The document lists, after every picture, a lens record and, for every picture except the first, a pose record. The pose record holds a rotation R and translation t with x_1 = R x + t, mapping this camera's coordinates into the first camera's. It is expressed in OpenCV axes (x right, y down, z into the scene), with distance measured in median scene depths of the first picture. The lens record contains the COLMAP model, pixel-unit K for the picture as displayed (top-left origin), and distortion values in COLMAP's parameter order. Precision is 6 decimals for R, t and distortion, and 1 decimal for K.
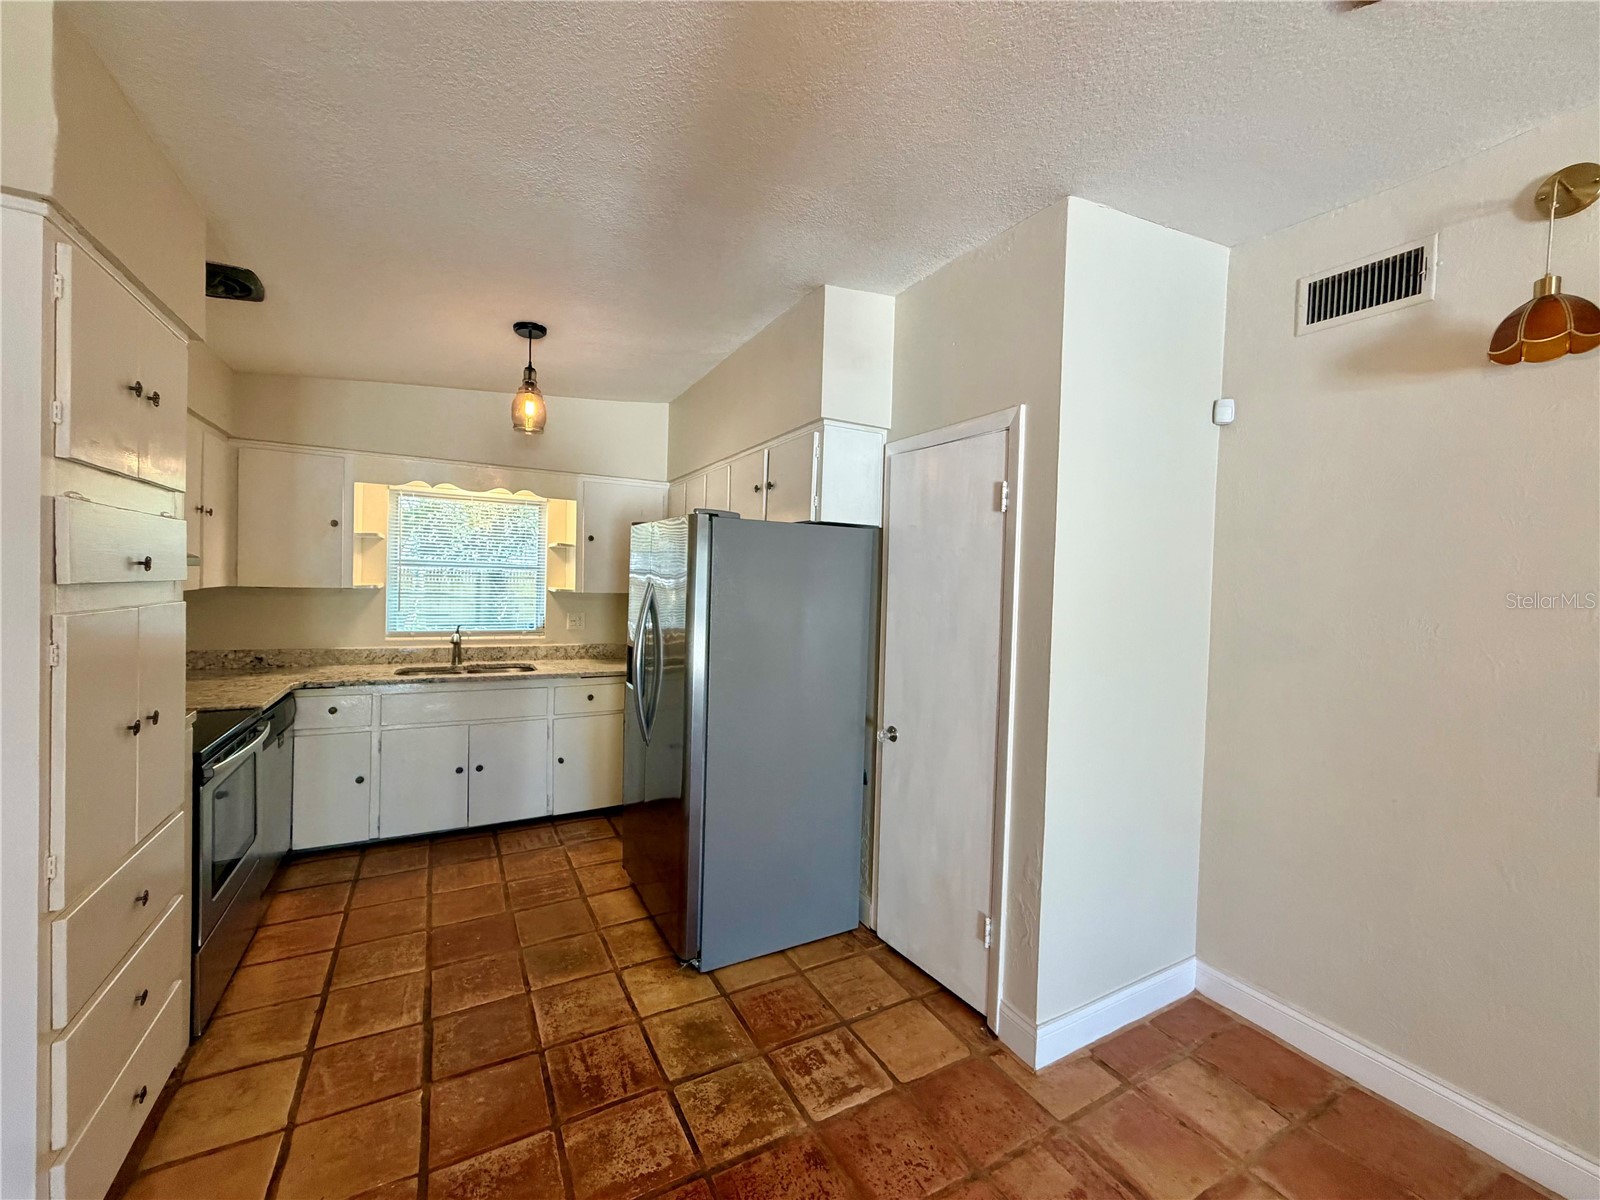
lens RADIAL K [[637.8, 0, 801.3], [0, 637.8, 598.2], [0, 0, 1]] dist [0.000398, -0.000159]
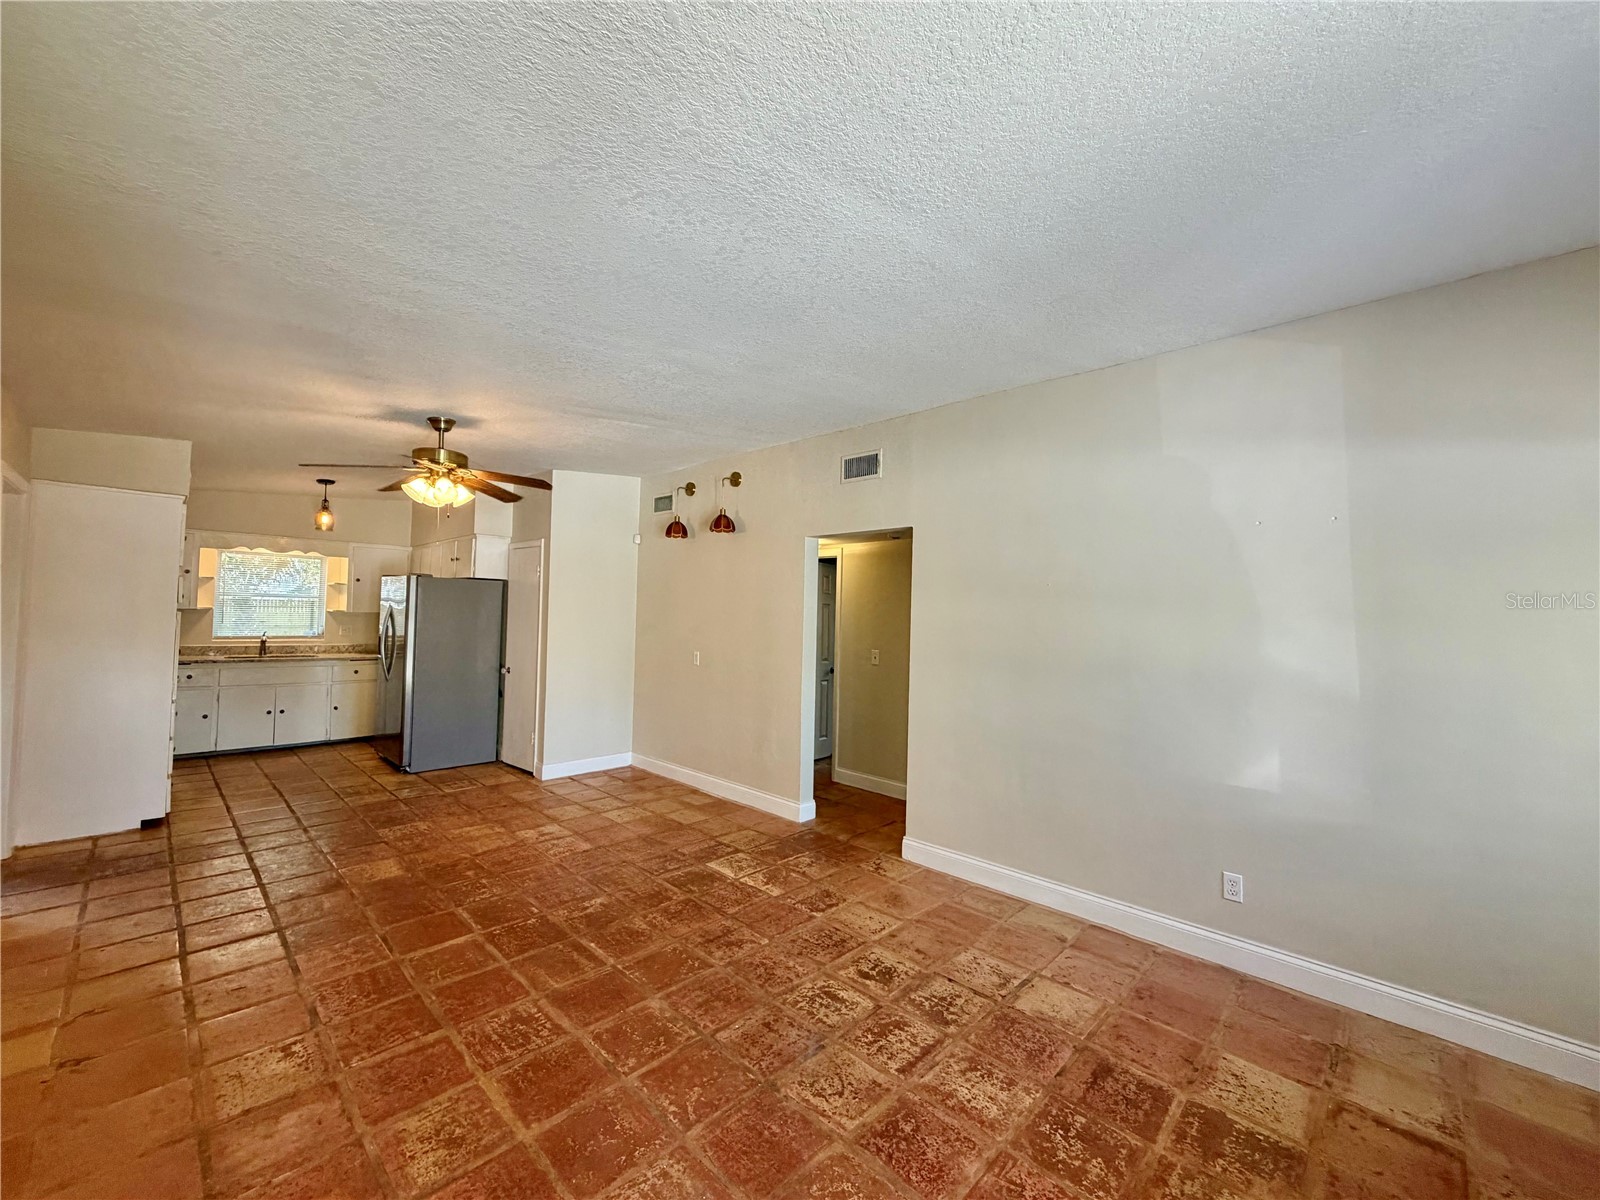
lens RADIAL K [[637.8, 0, 800.9], [0, 637.8, 596.6], [0, 0, 1]] dist [0.000398, -0.000159]
pose [[0.957398, 0.000744, 0.288769, 0.390671], [0.012469, 0.998958, -0.043911, 0.050261], [-0.288501, 0.045641, 0.956391, -1.215668]]
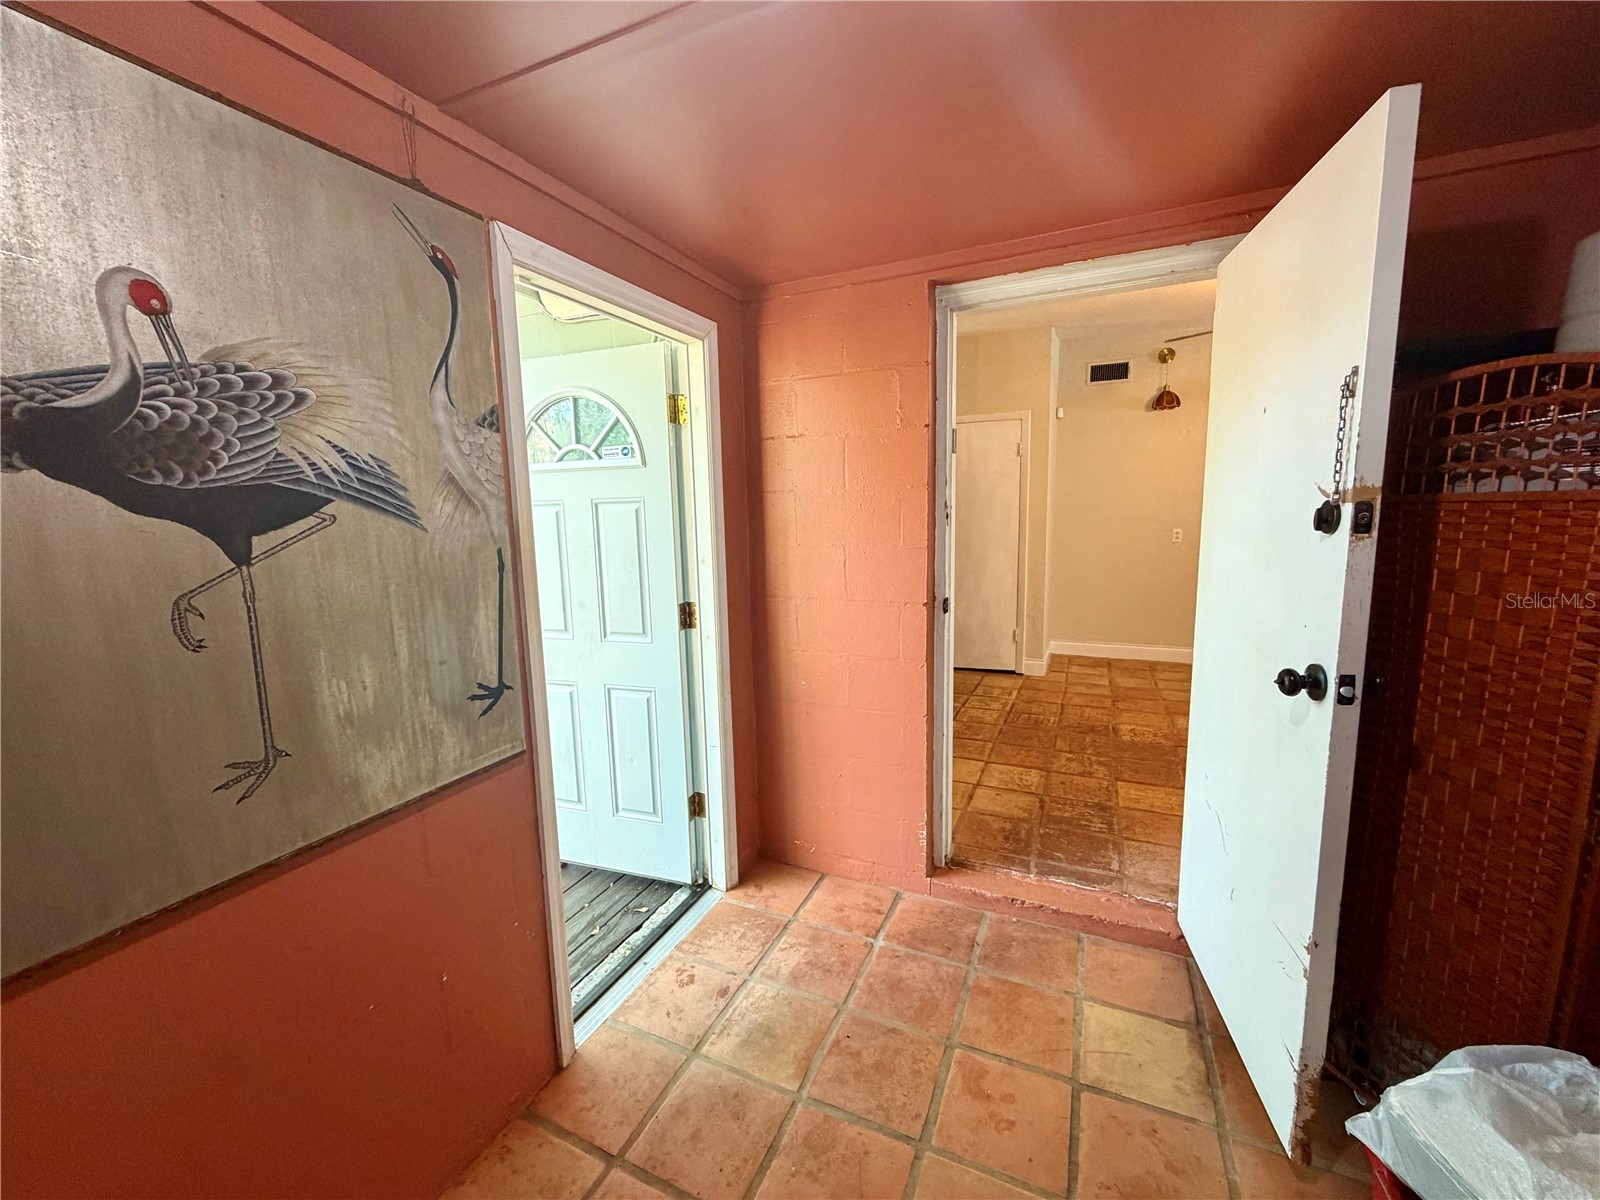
lens RADIAL K [[637.8, 0, 805.3], [0, 637.8, 596.9], [0, 0, 1]] dist [0.000398, -0.000159]
pose [[0.800517, -0.128334, 0.585408, -1.151928], [0.060560, 0.989126, 0.134023, 0.009274], [-0.596242, -0.071835, 0.799584, -0.288111]]
